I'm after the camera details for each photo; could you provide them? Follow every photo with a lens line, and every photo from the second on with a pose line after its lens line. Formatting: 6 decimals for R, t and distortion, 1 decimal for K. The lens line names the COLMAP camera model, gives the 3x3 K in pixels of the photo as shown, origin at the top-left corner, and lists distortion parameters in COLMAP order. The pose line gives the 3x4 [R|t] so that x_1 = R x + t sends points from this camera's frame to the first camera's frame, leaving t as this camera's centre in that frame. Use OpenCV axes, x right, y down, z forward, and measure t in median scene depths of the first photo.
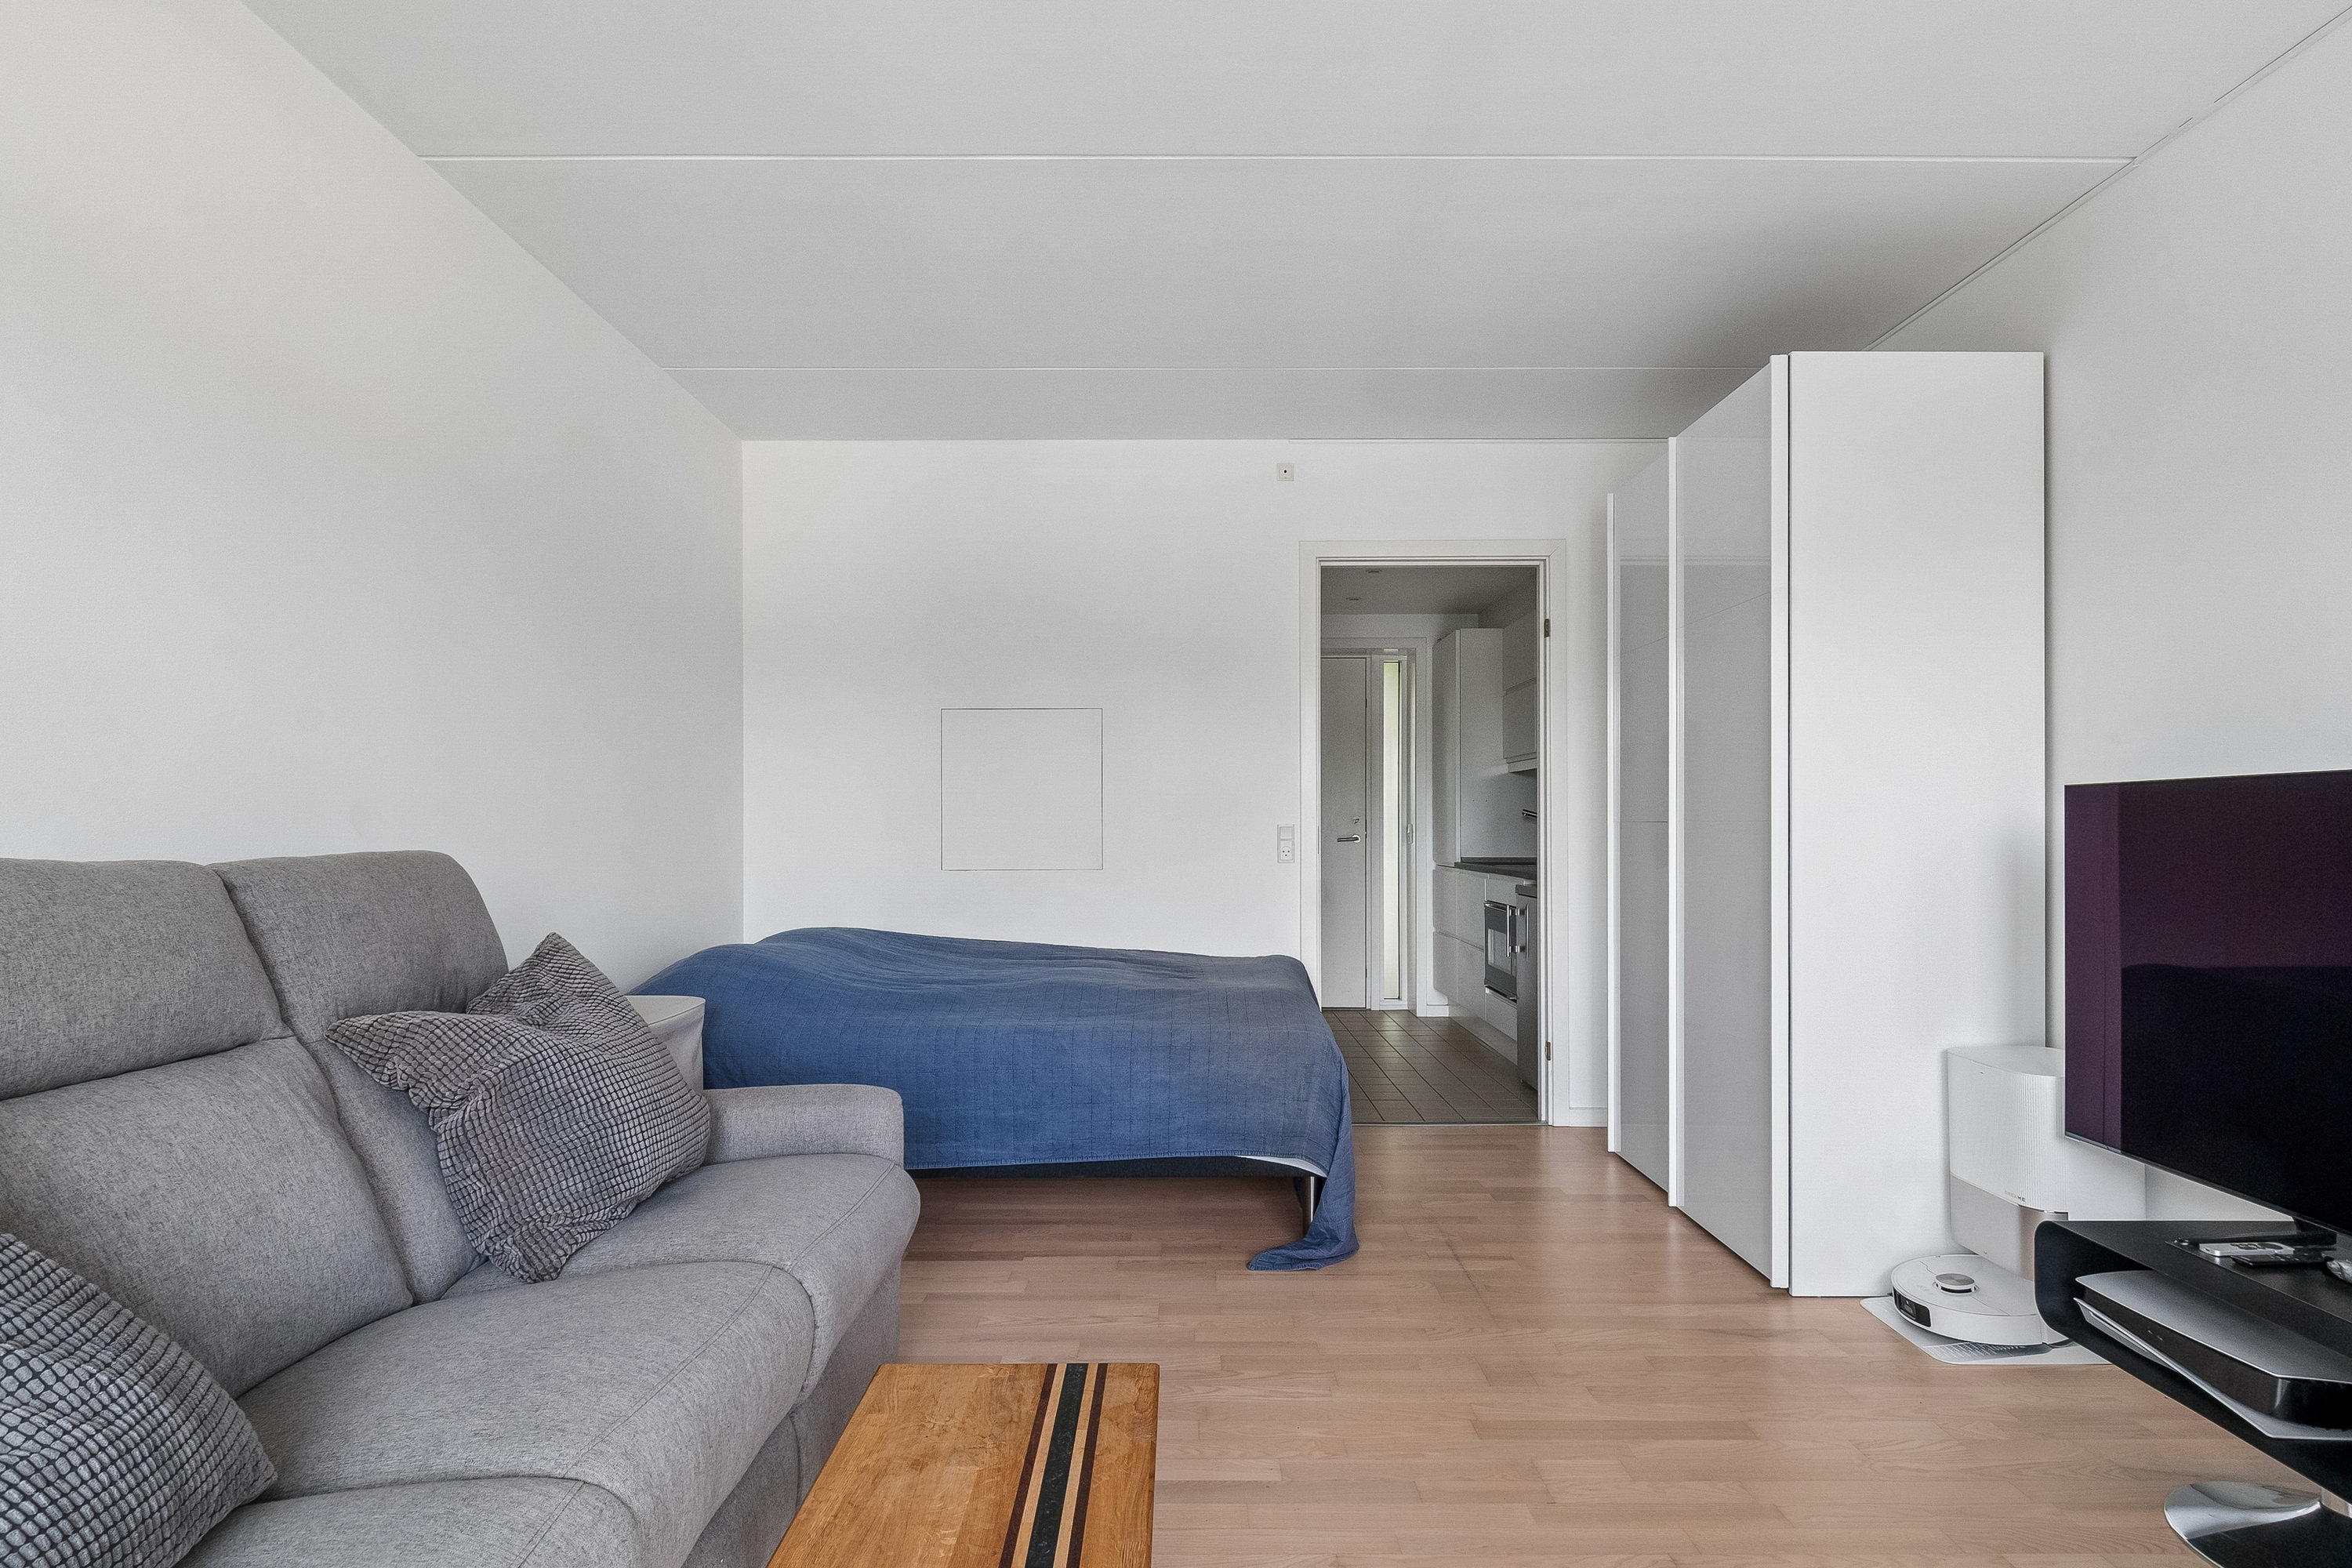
lens RADIAL K [[1232.4, 0, 1183.3], [0, 1232.4, 812.7], [0, 0, 1]] dist [0.012042, -0.013450]
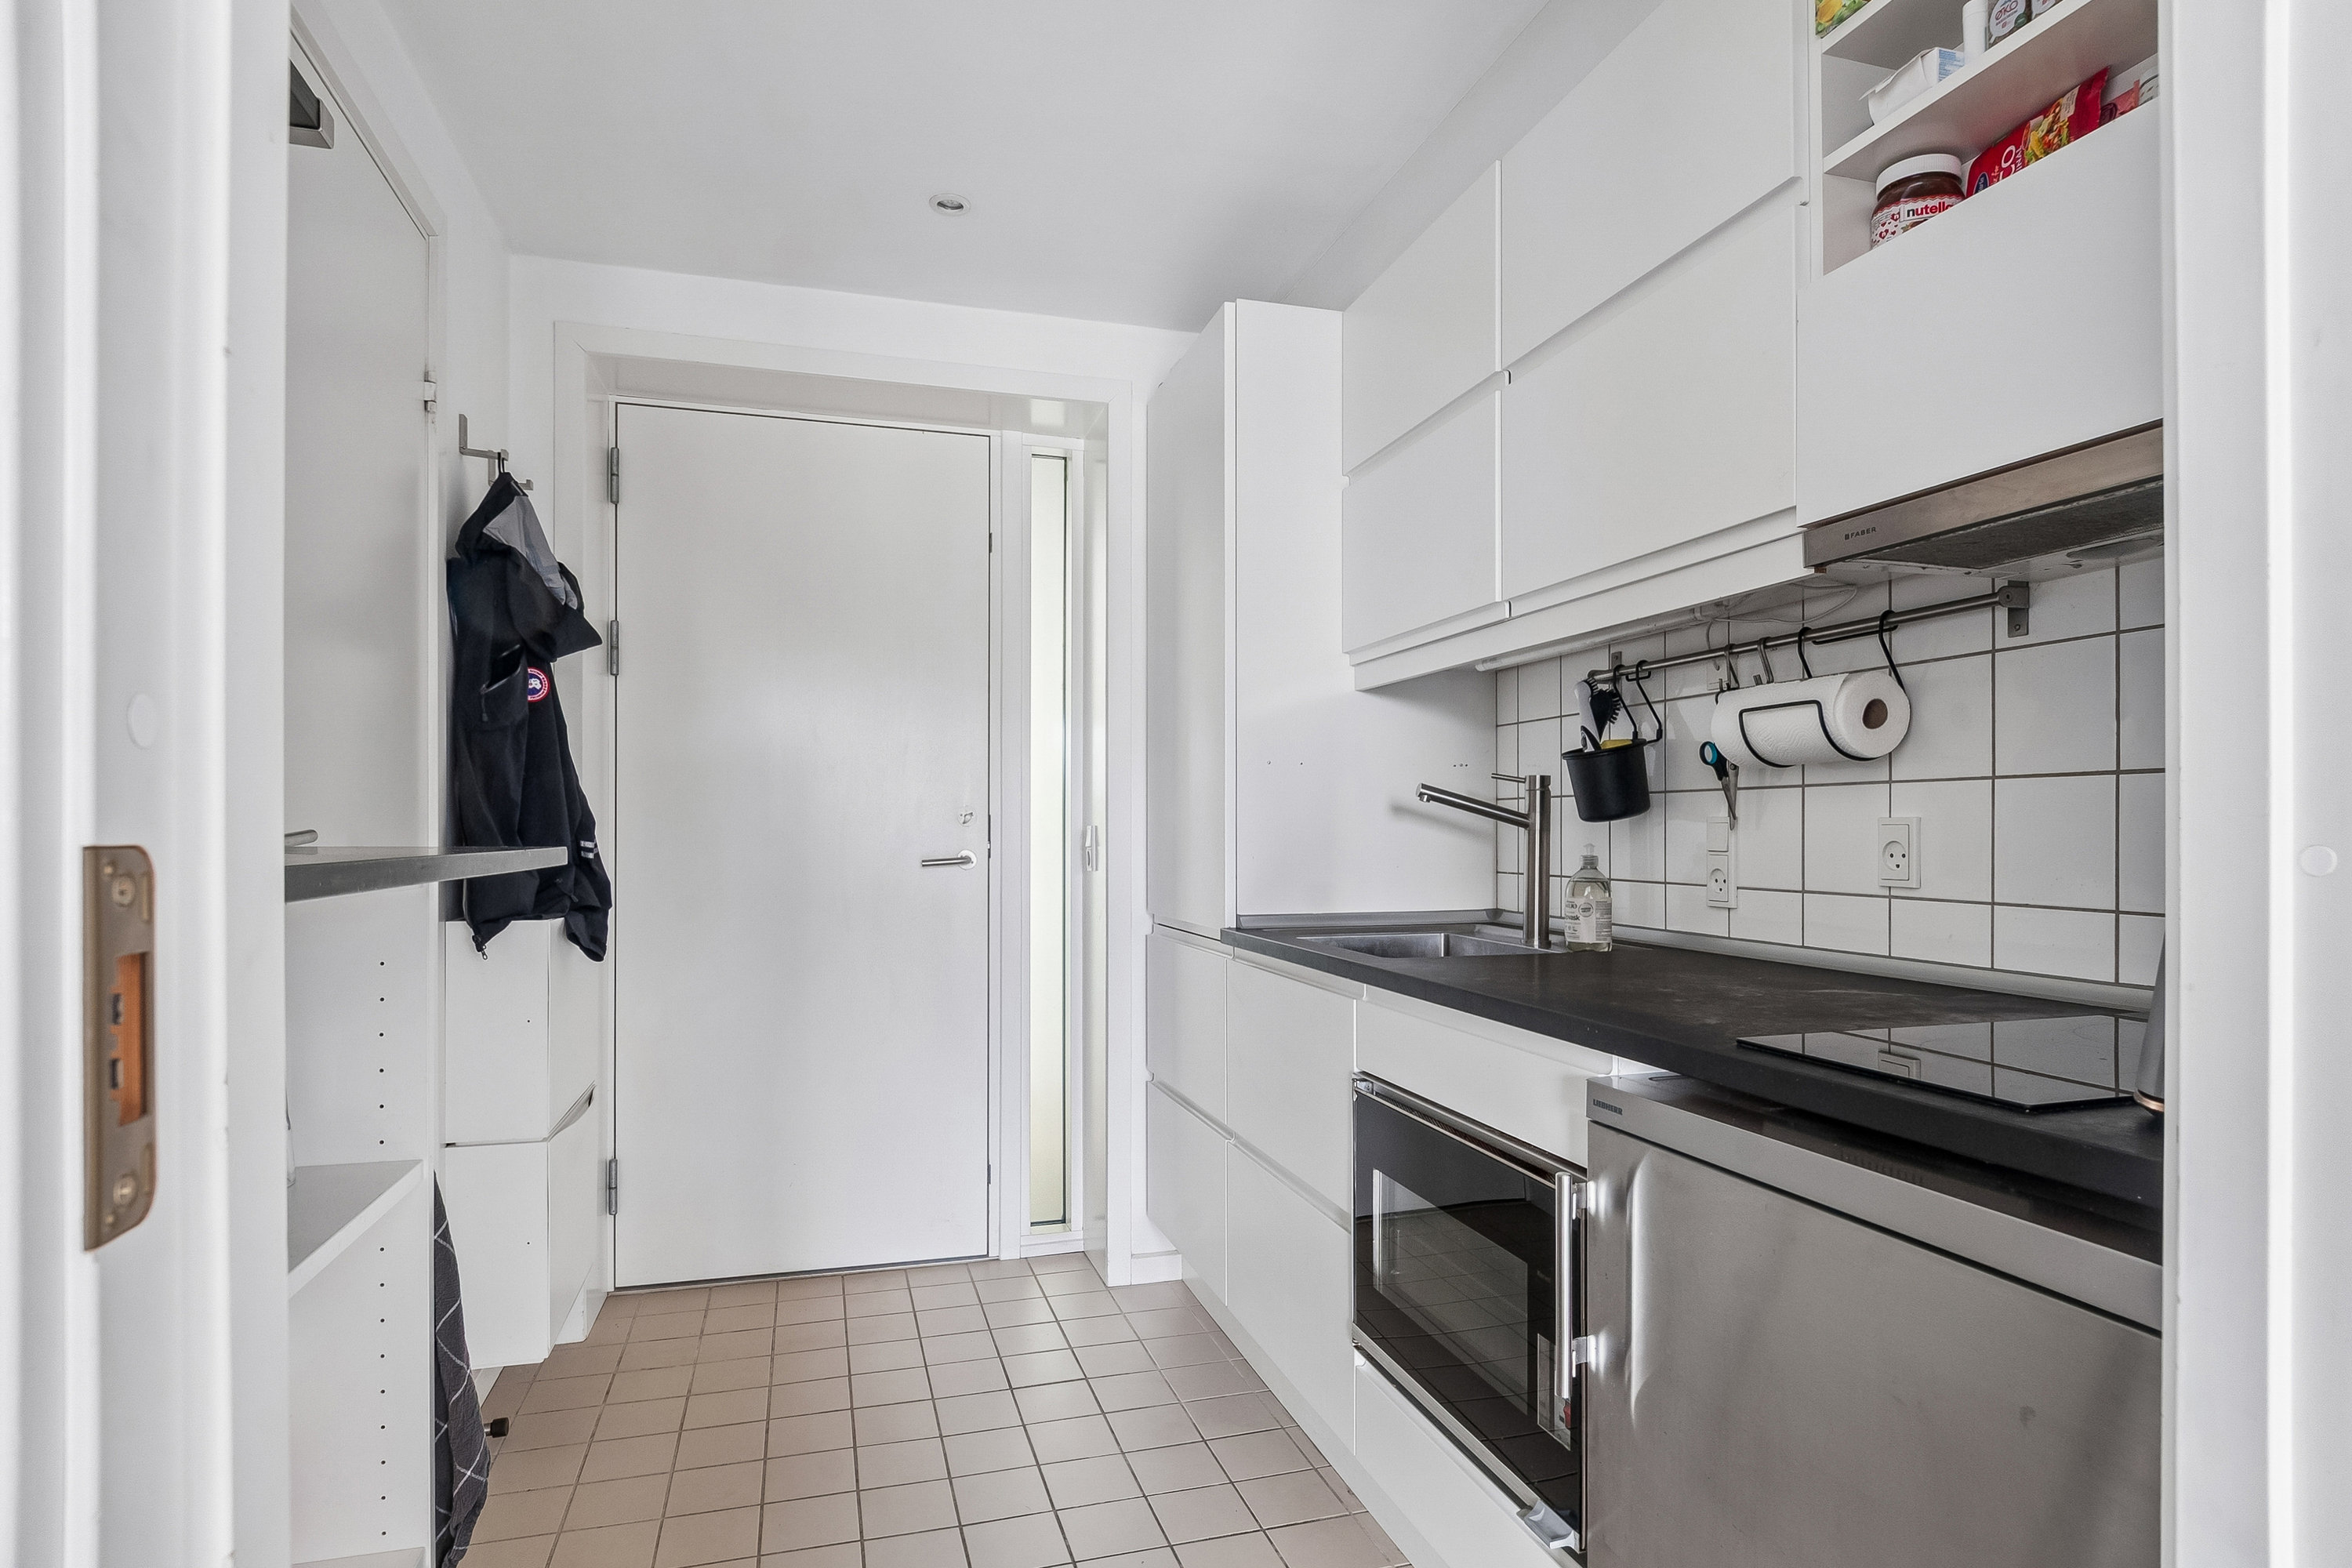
lens RADIAL K [[1223.7, 0, 1180.8], [0, 1223.7, 823.2], [0, 0, 1]] dist [0.002008, -0.000832]
pose [[0.960882, 0.002812, 0.276944, 0.234821], [-0.003366, 0.999993, 0.001524, 0.018534], [-0.276937, -0.002397, 0.960885, 1.422857]]
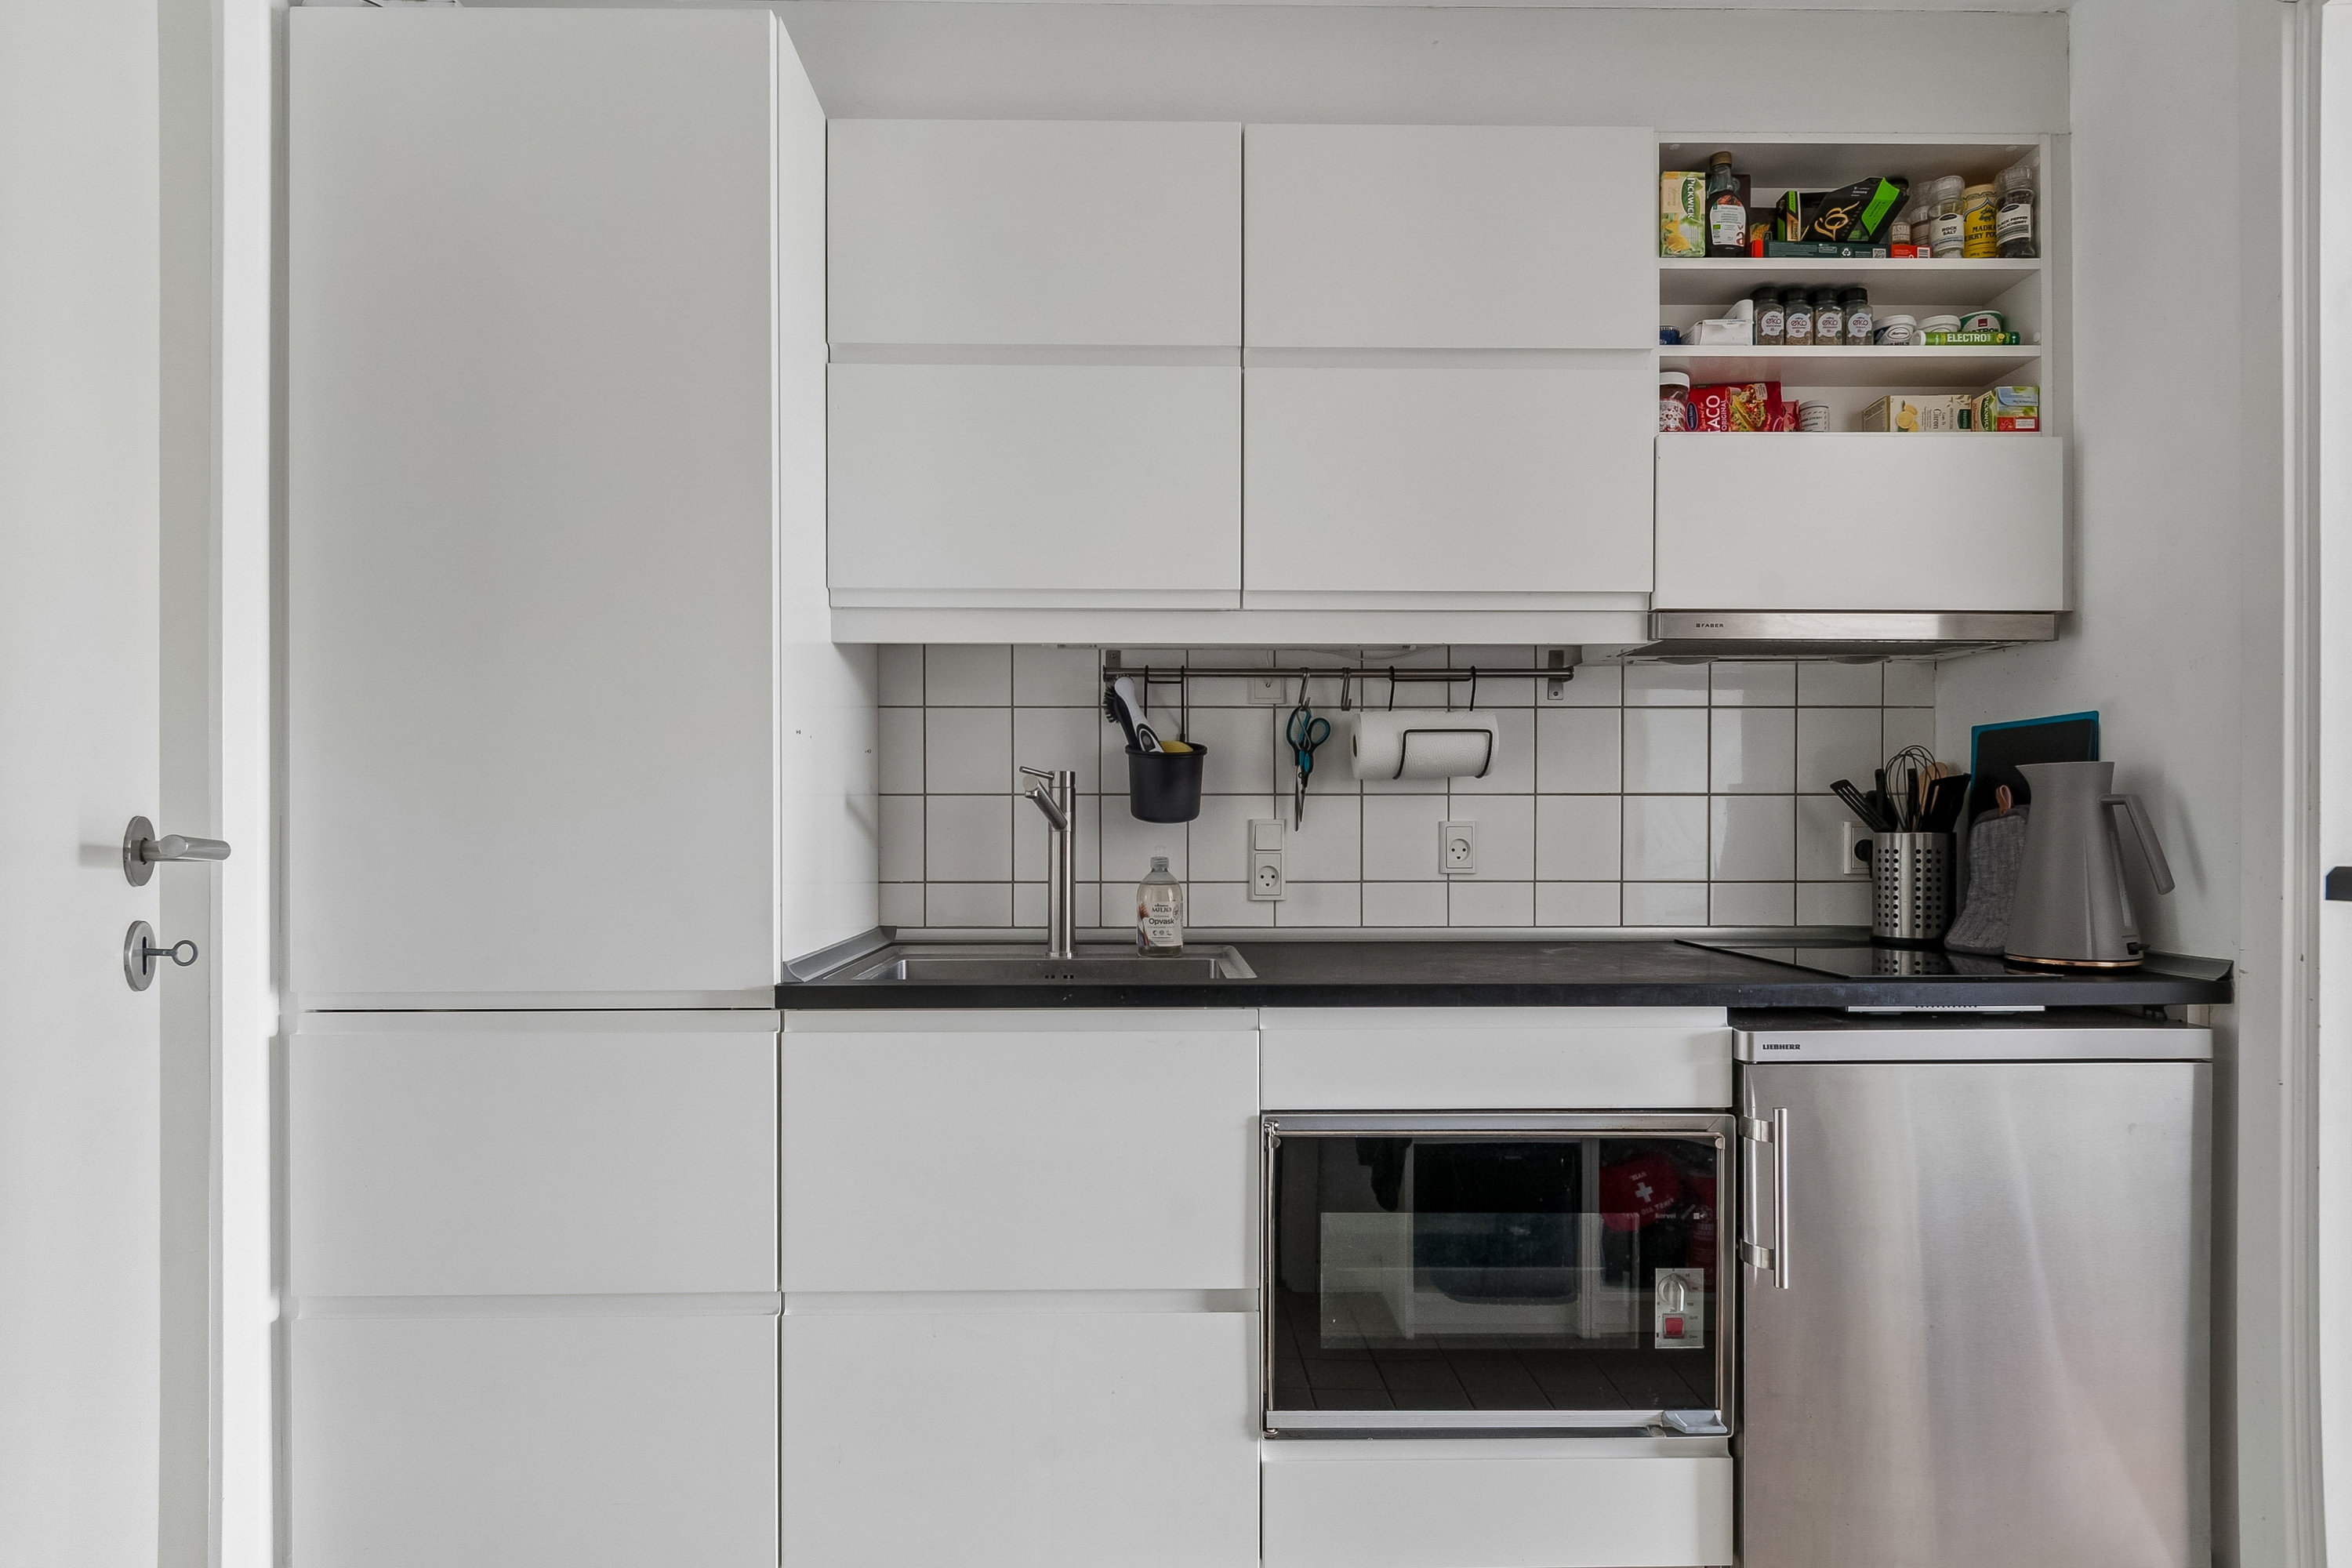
lens RADIAL K [[1241.5, 0, 1173.9], [0, 1241.5, 822.8], [0, 0, 1]] dist [0.001896, 0.001431]
pose [[0.005645, 0.005812, 0.999967, -0.049032], [-0.006814, 0.999960, -0.005773, 0.022074], [-0.999961, -0.006781, 0.005684, 2.032799]]
